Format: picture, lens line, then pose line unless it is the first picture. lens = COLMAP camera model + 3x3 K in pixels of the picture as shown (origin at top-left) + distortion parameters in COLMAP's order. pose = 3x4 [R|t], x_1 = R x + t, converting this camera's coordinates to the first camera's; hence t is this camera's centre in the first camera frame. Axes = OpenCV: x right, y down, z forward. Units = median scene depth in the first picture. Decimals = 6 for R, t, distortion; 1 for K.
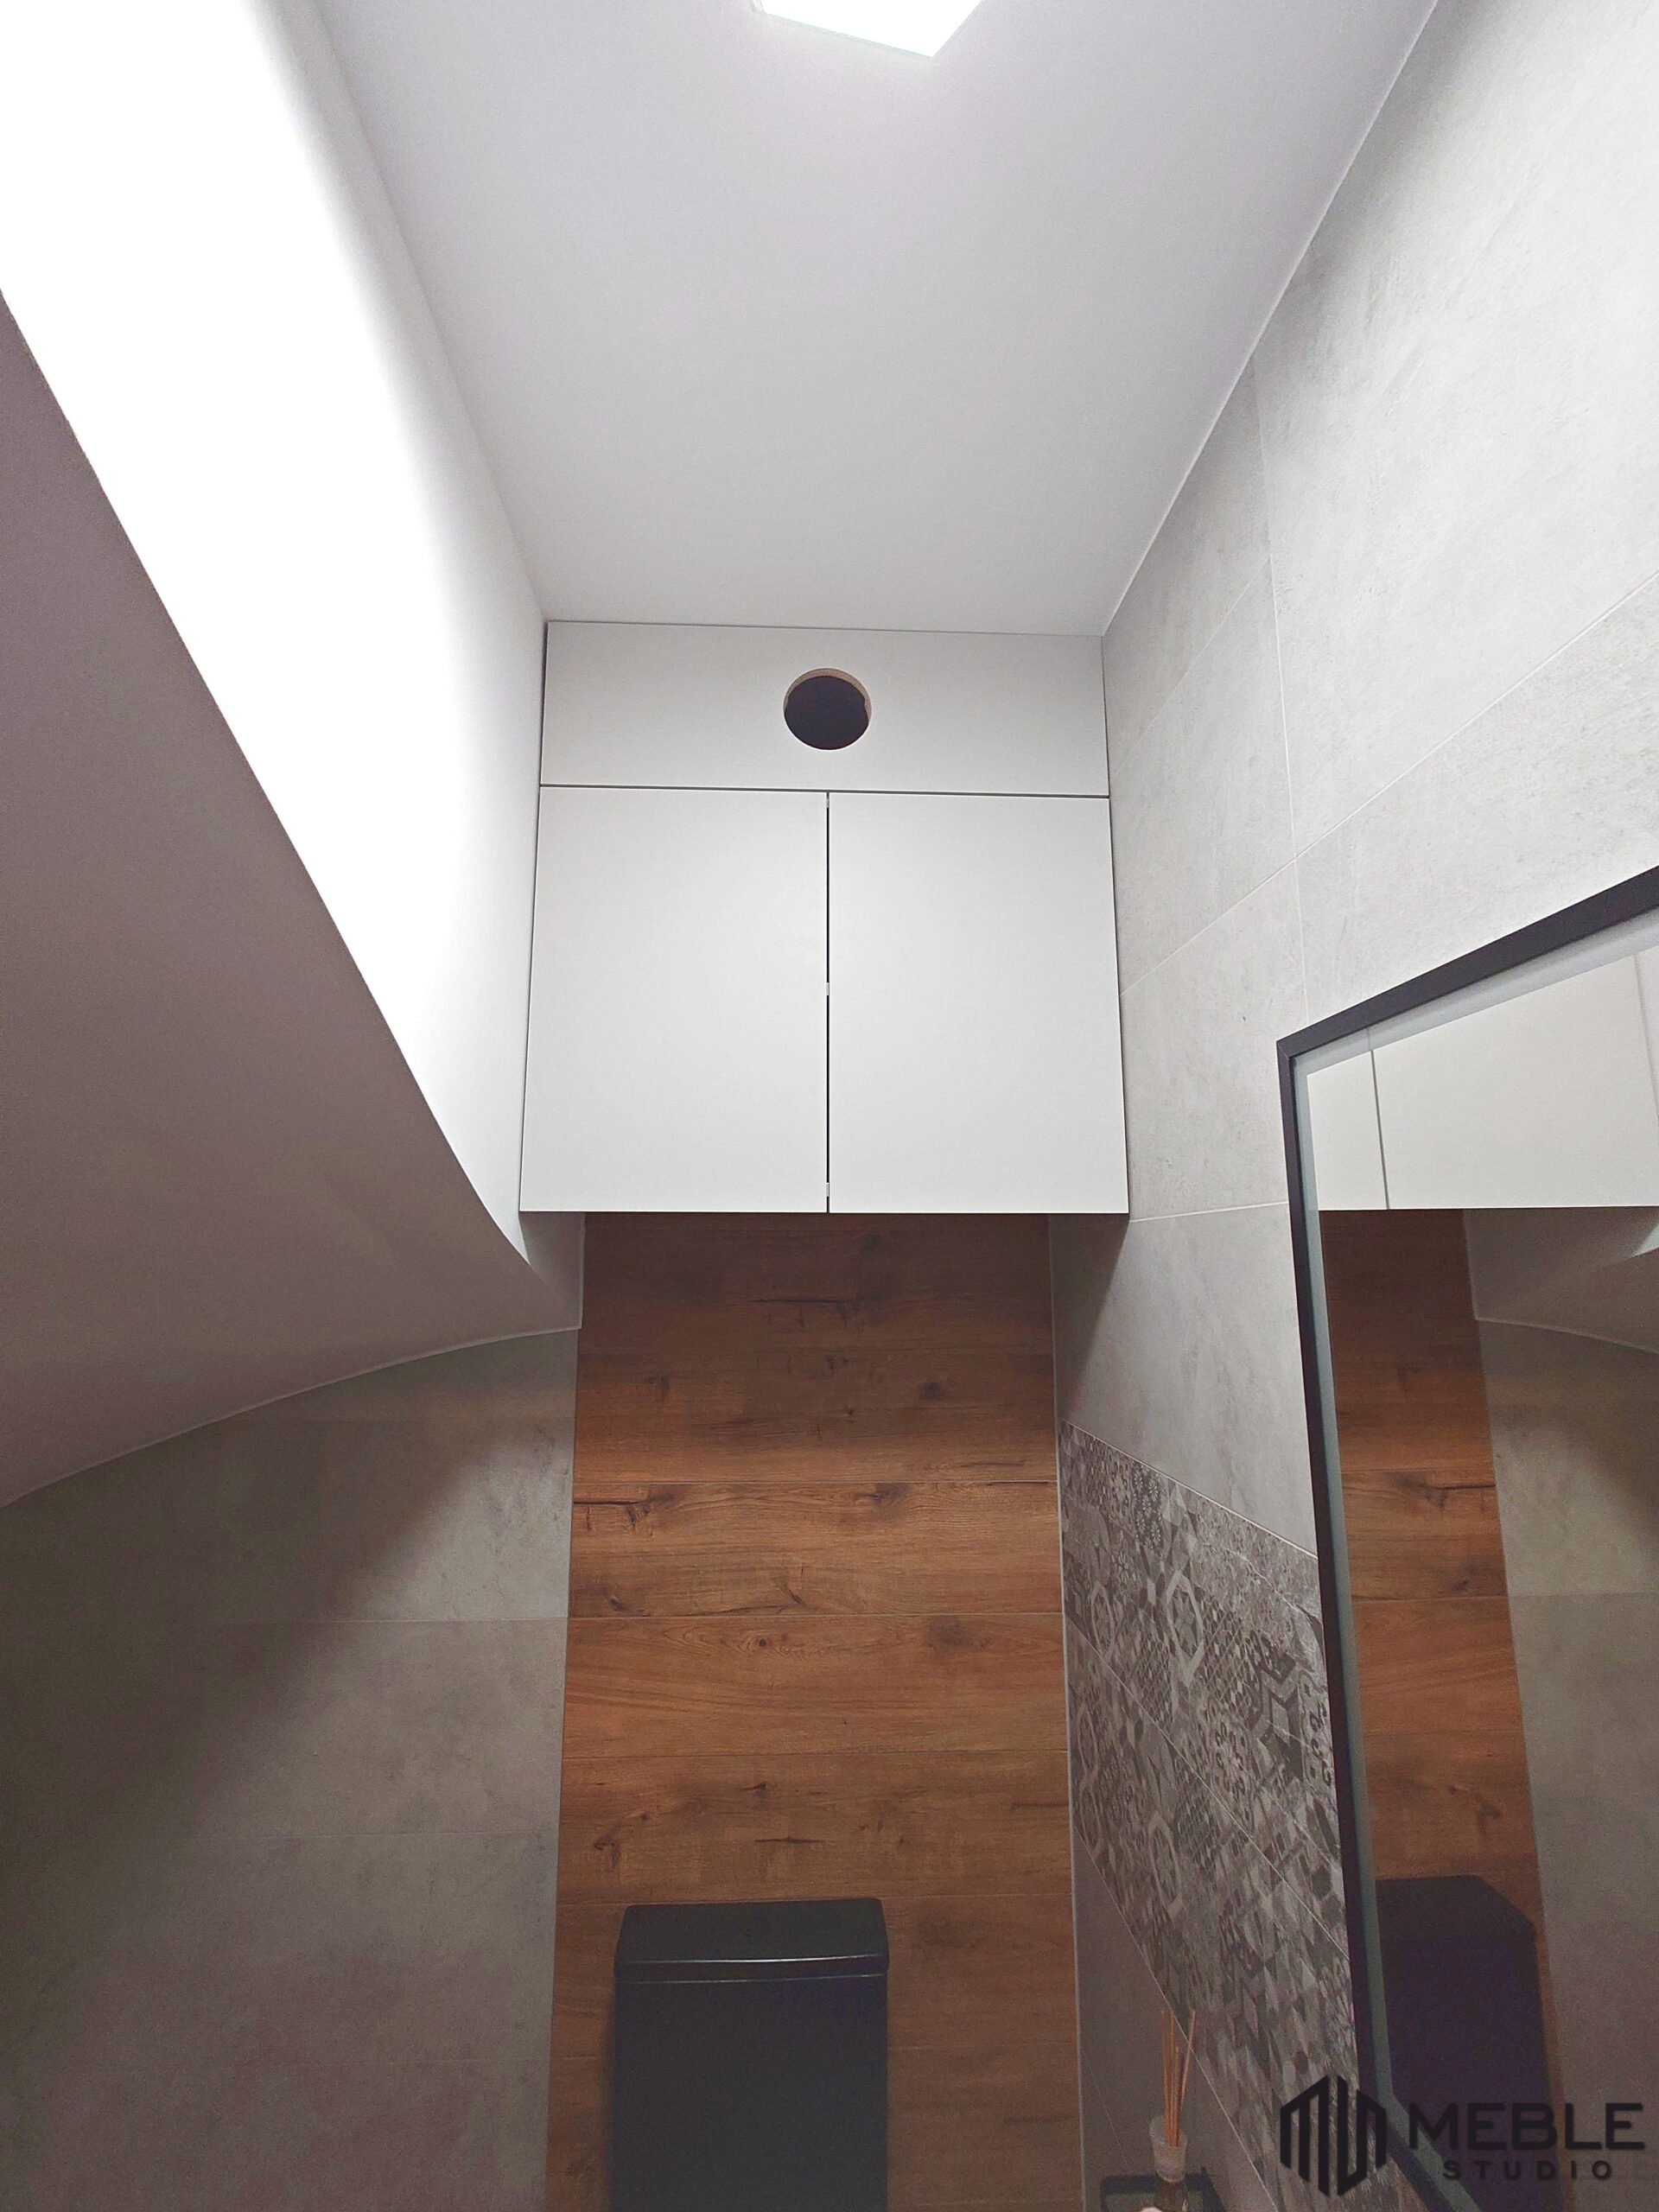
lens RADIAL K [[1048.5, 0, 832.2], [0, 1048.5, 1108.3], [0, 0, 1]] dist [0.000105, 0.000322]
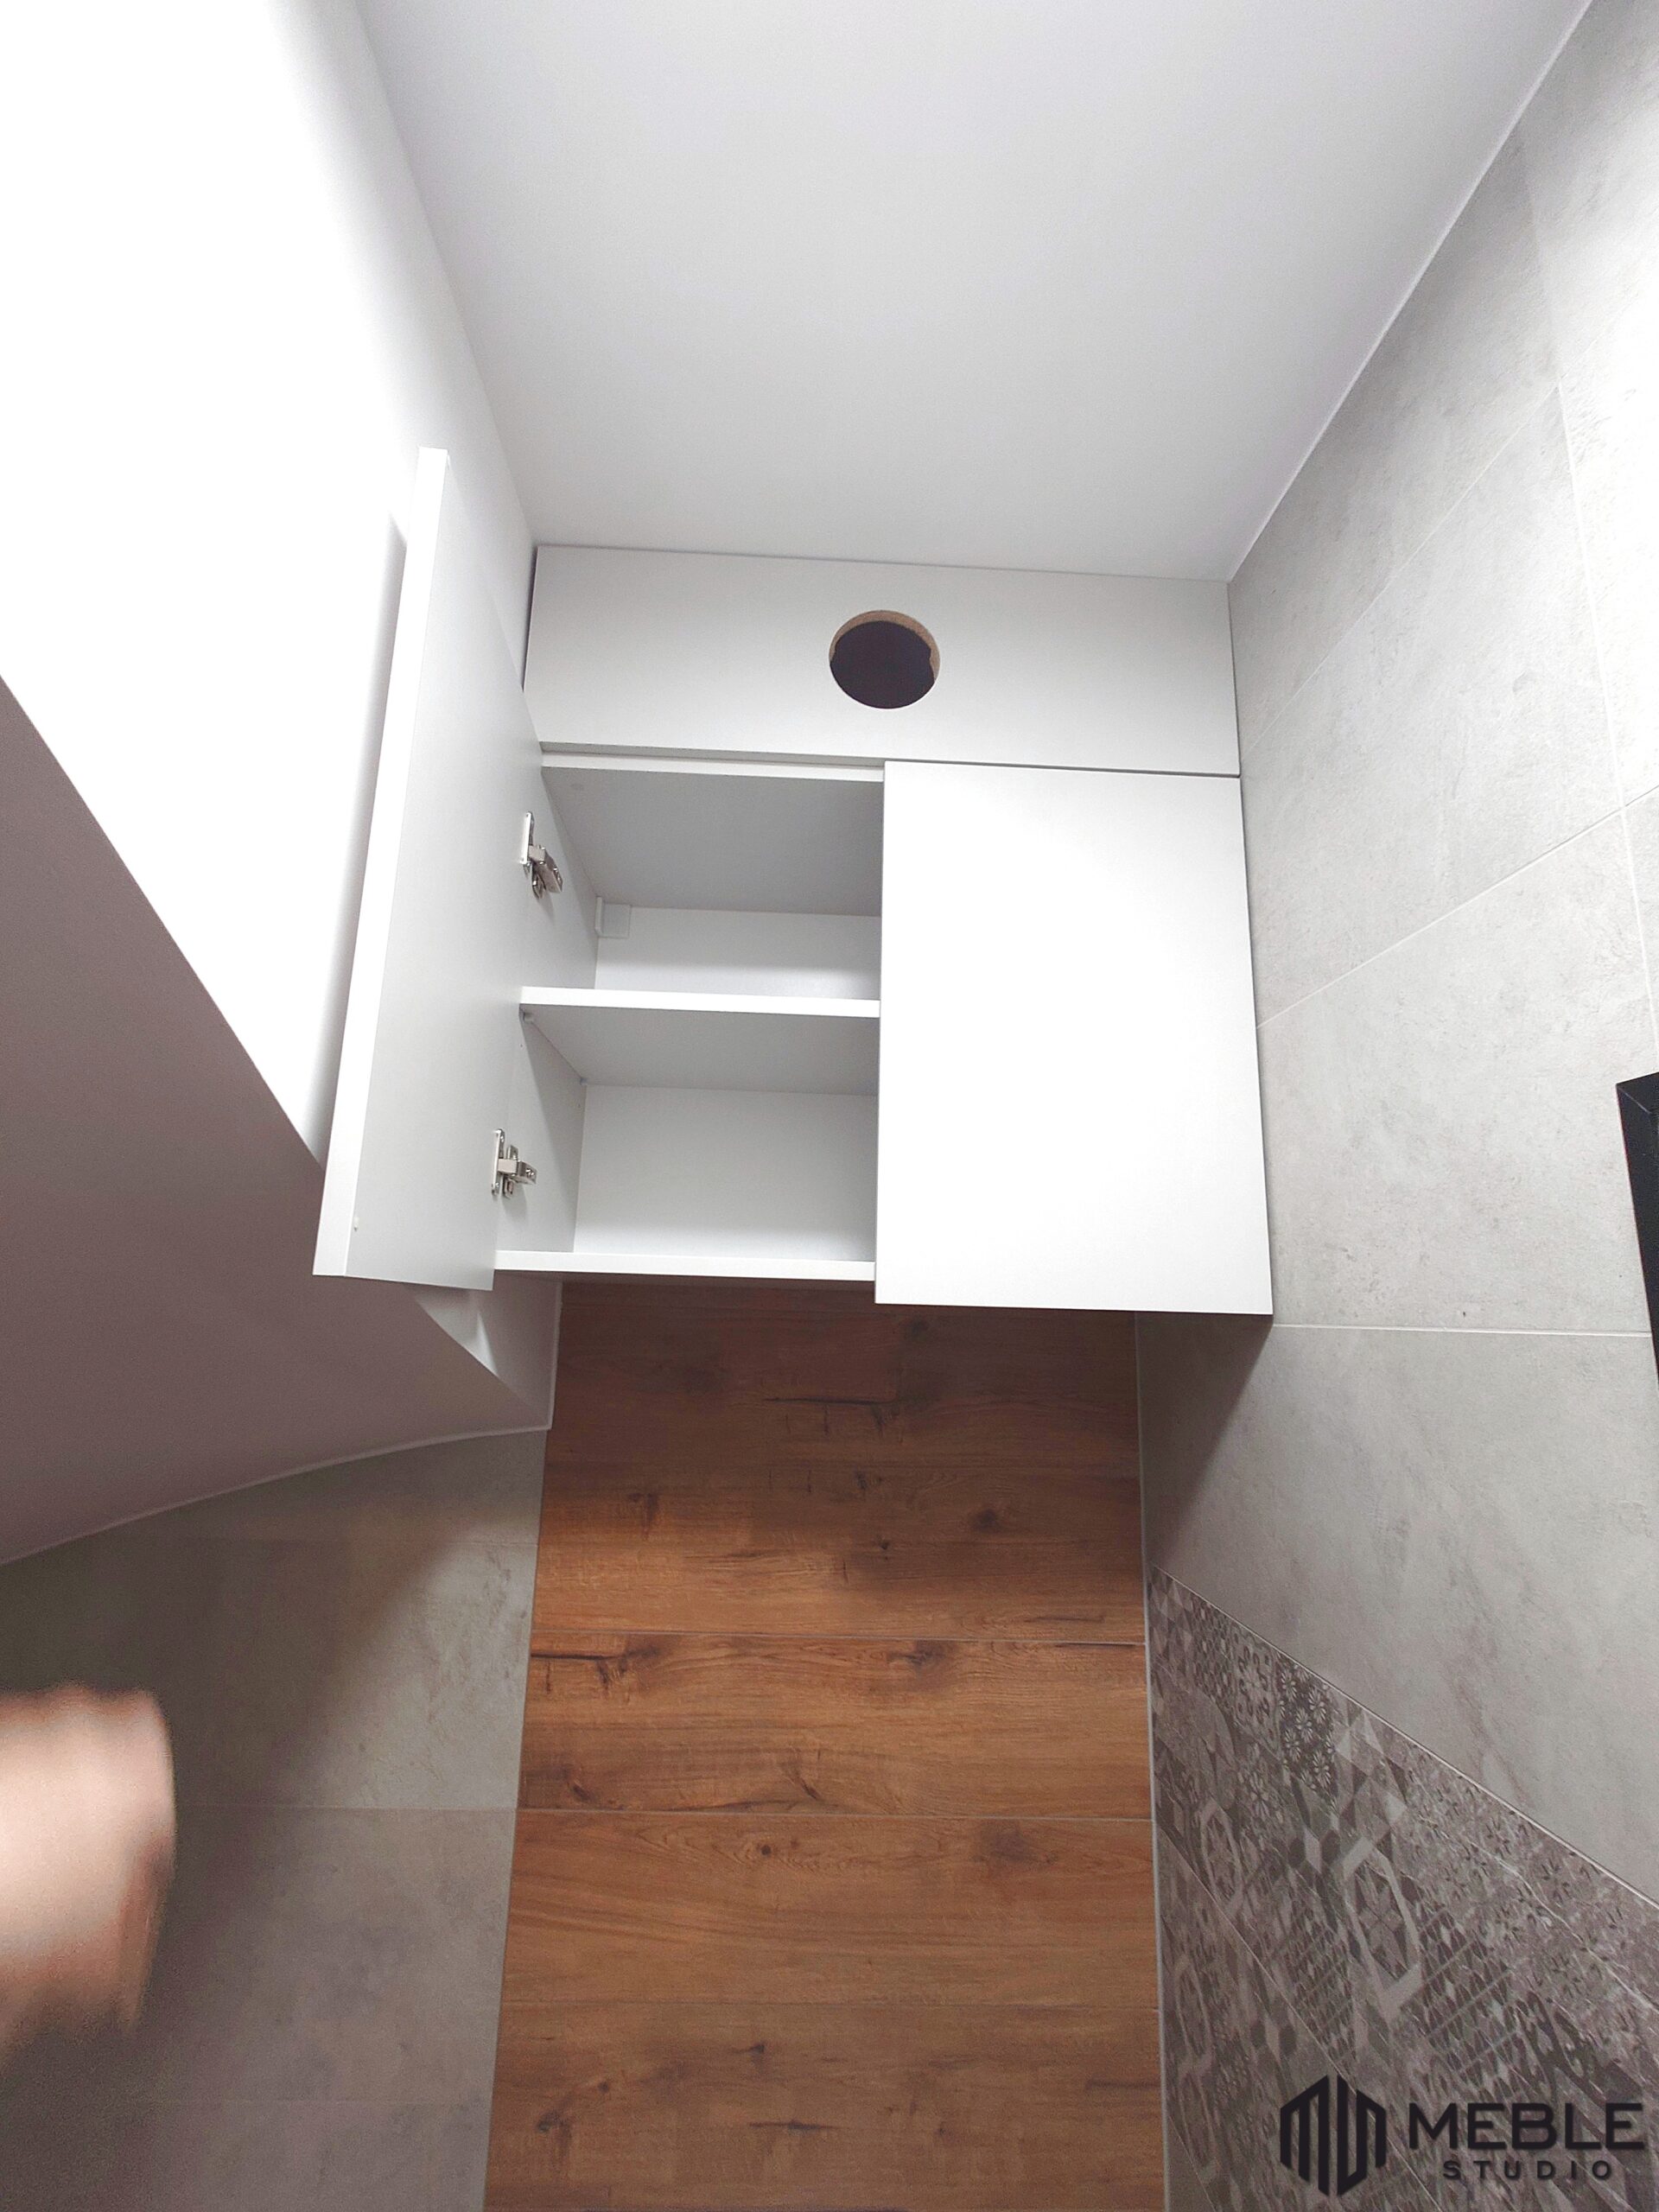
lens RADIAL K [[1017.8, 0, 825.3], [0, 1017.8, 1105.8], [0, 0, 1]] dist [0.001845, 0.000674]
pose [[0.999585, 0.026402, -0.011494, -0.029005], [-0.026920, 0.998508, -0.047518, -0.005249], [0.010222, 0.047808, 0.998804, 0.225794]]
